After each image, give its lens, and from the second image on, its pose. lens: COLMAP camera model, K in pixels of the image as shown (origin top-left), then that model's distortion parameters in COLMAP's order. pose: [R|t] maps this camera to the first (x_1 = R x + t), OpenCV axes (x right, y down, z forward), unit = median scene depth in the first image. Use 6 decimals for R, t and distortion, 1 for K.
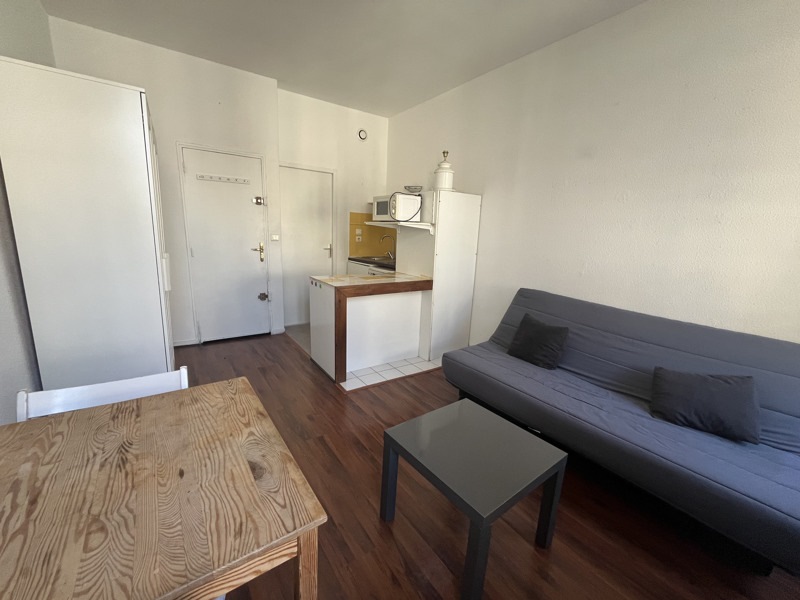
lens RADIAL K [[325.3, 0, 397.3], [0, 325.3, 301.6], [0, 0, 1]] dist [0.000324, 0.000458]
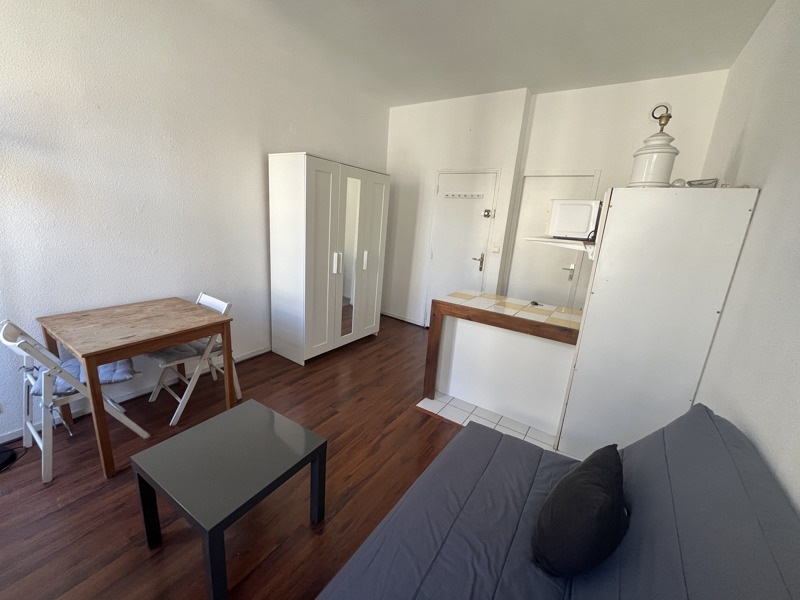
lens RADIAL K [[325.3, 0, 396.3], [0, 325.3, 299.9], [0, 0, 1]] dist [0.000324, 0.000458]
pose [[0.367357, 0.211178, -0.905788, 0.477772], [-0.250303, 0.960400, 0.122396, -0.099509], [0.895766, 0.181759, 0.405668, 0.370343]]
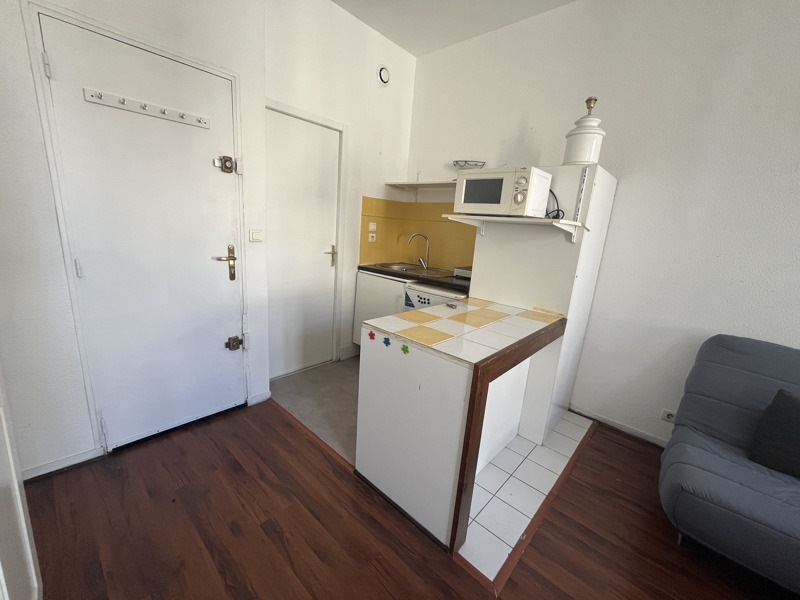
lens RADIAL K [[325.3, 0, 395.6], [0, 325.3, 300.8], [0, 0, 1]] dist [0.000324, 0.000458]
pose [[0.975262, -0.019492, 0.220191, -0.286195], [0.013067, 0.999446, 0.030595, -0.107311], [-0.220666, -0.026961, 0.974977, 0.437114]]
